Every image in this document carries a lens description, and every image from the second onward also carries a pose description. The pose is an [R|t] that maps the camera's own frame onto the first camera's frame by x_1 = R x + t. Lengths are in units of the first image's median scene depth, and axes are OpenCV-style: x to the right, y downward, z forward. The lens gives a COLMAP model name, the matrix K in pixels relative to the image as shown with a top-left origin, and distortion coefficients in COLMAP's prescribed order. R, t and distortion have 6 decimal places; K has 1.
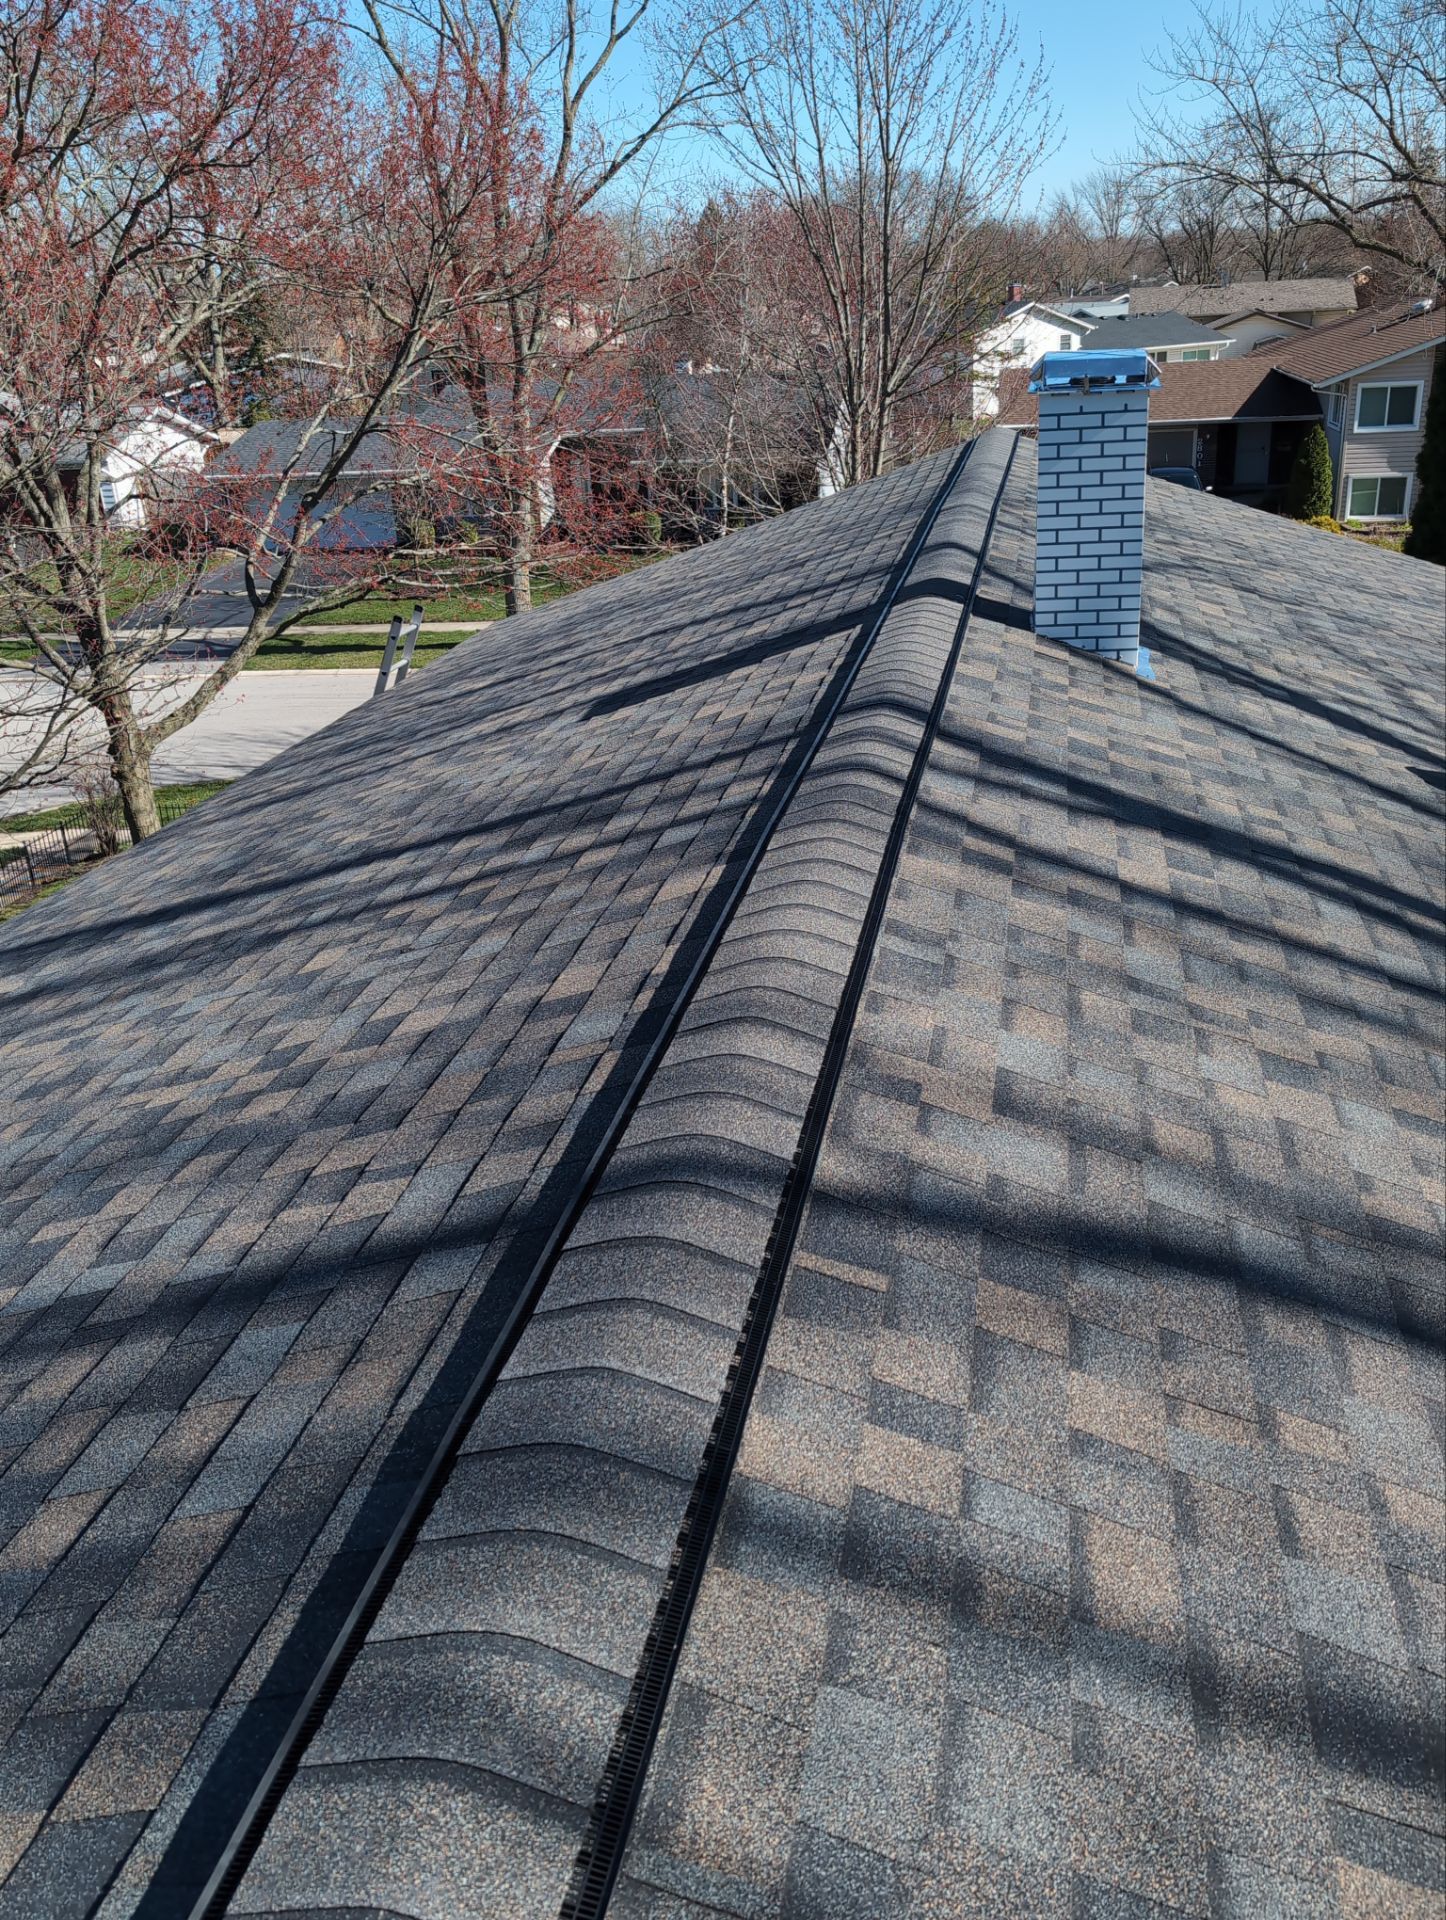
lens RADIAL K [[1490.1, 0, 721.7], [0, 1490.1, 1001.6], [0, 0, 1]] dist [-0.003116, -0.067732]
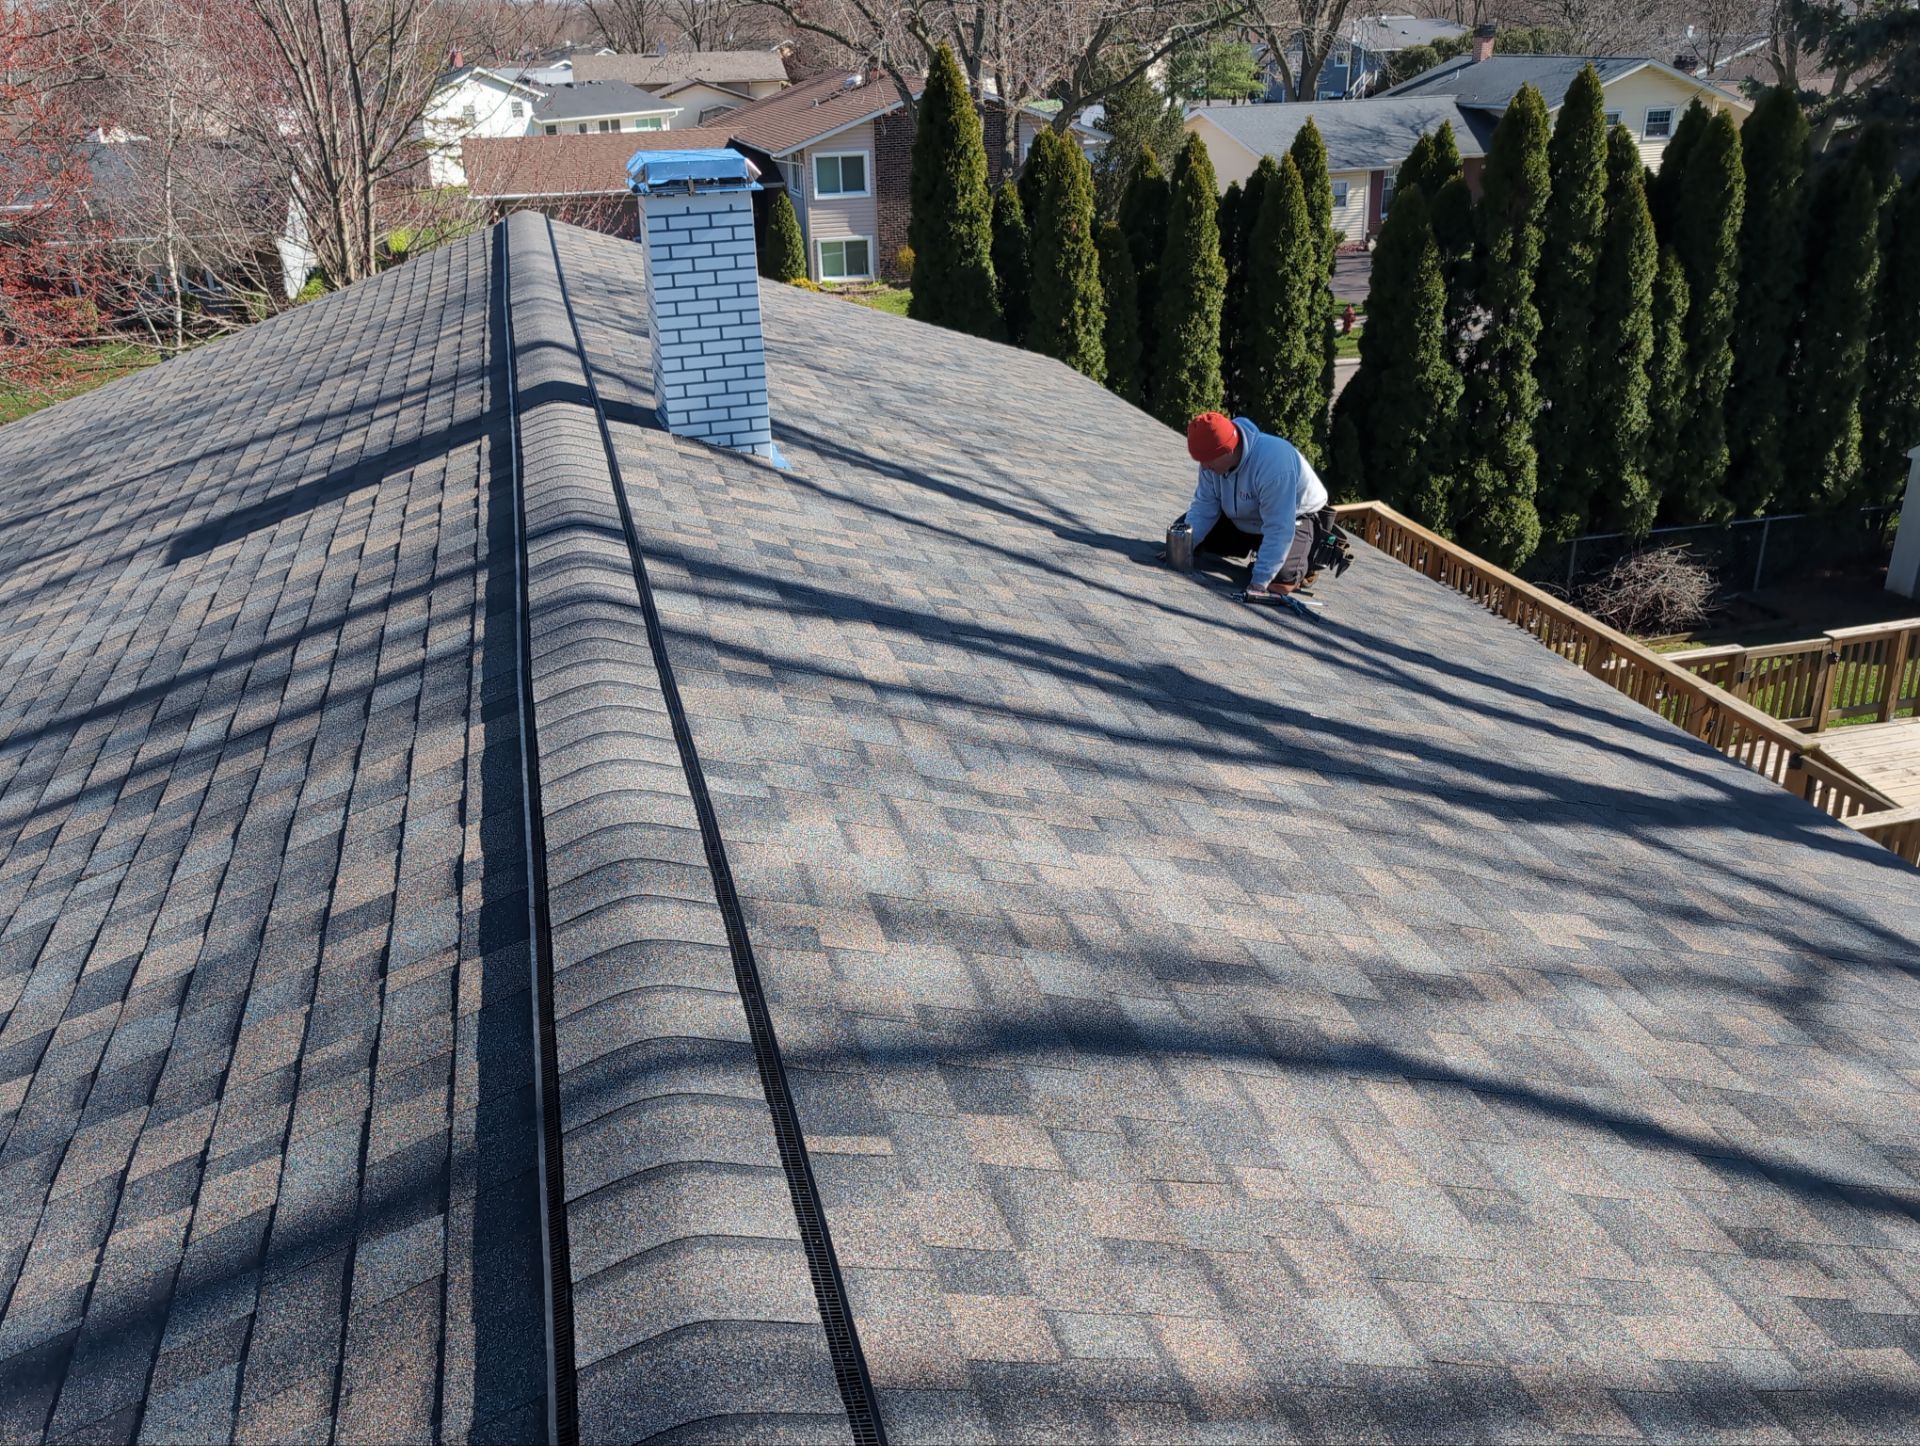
lens RADIAL K [[1524.4, 0, 960.0], [0, 1524.4, 723.0], [0, 0, 1]] dist [0.000968, -0.081783]
pose [[0.886309, -0.146994, 0.439145, -0.112269], [0.161513, 0.986861, 0.004354, -0.036107], [-0.434015, 0.067069, 0.898406, 0.019723]]
